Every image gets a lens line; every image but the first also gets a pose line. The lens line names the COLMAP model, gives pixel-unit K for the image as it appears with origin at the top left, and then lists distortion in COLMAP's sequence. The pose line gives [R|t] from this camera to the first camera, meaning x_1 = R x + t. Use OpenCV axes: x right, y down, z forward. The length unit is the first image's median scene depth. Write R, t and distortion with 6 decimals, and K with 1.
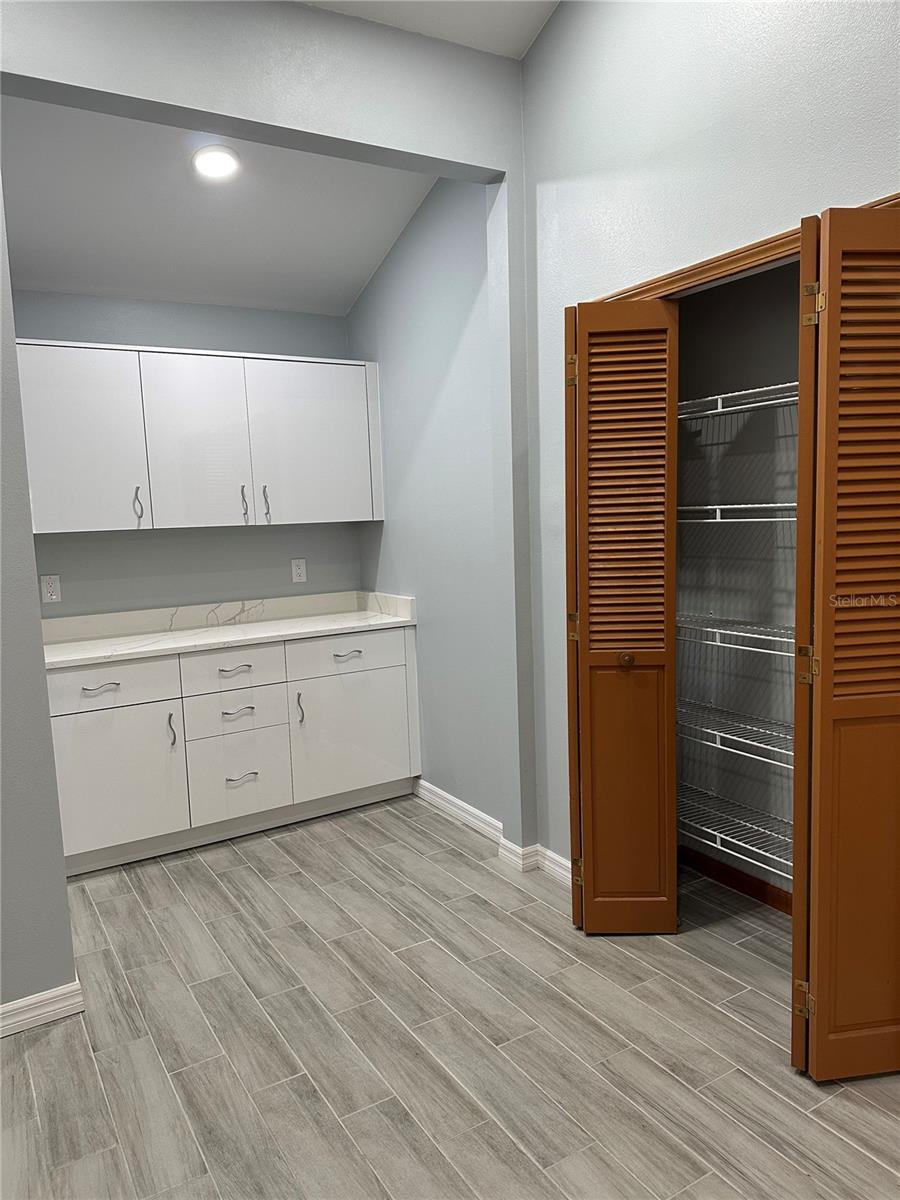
lens RADIAL K [[830.5, 0, 450.0], [0, 830.5, 600.0], [0, 0, 1]] dist [0.093670, -0.124740]
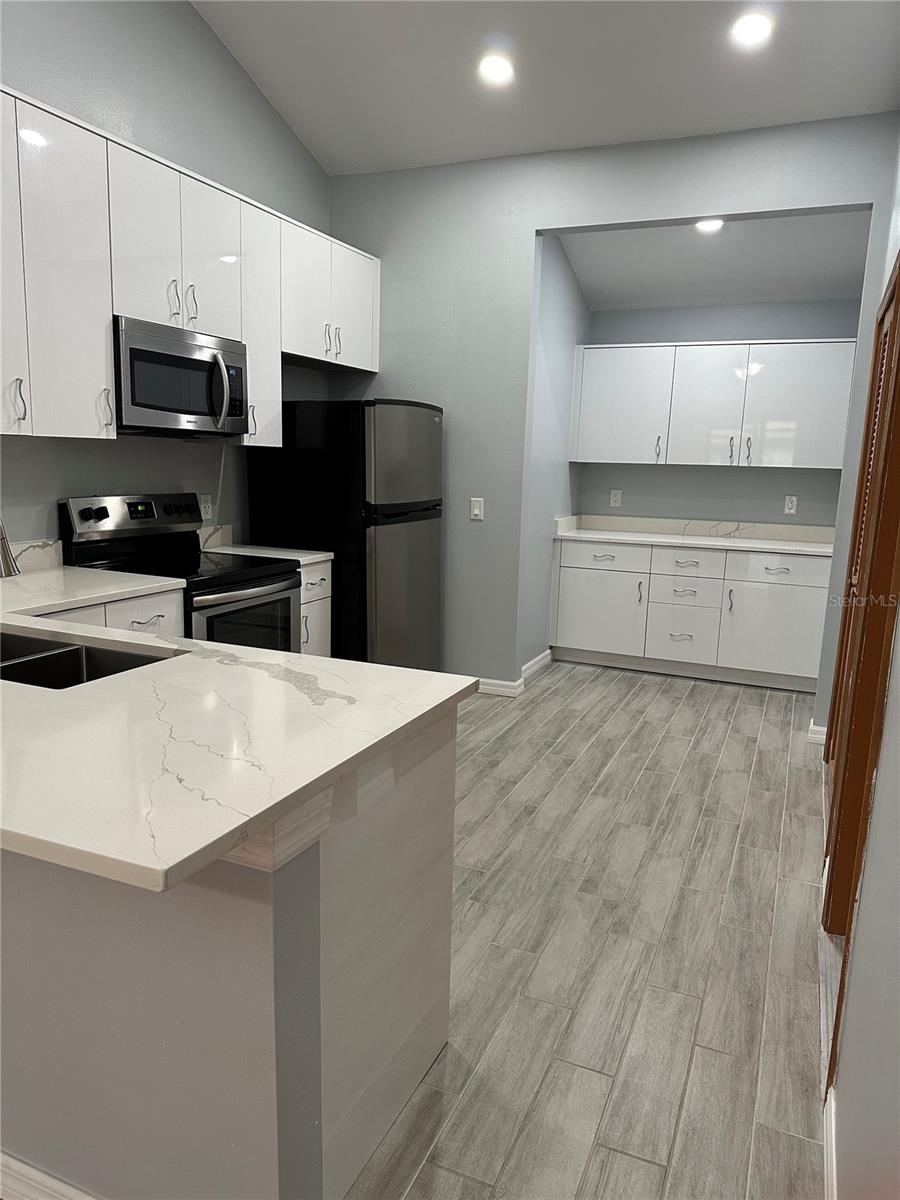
lens RADIAL K [[830.5, 0, 450.0], [0, 830.5, 600.0], [0, 0, 1]] dist [0.093670, -0.124740]
pose [[0.578949, 0.193245, -0.792132, 0.778274], [-0.137883, 0.980720, 0.138477, 0.001147], [0.803620, 0.029050, 0.594433, -0.246719]]
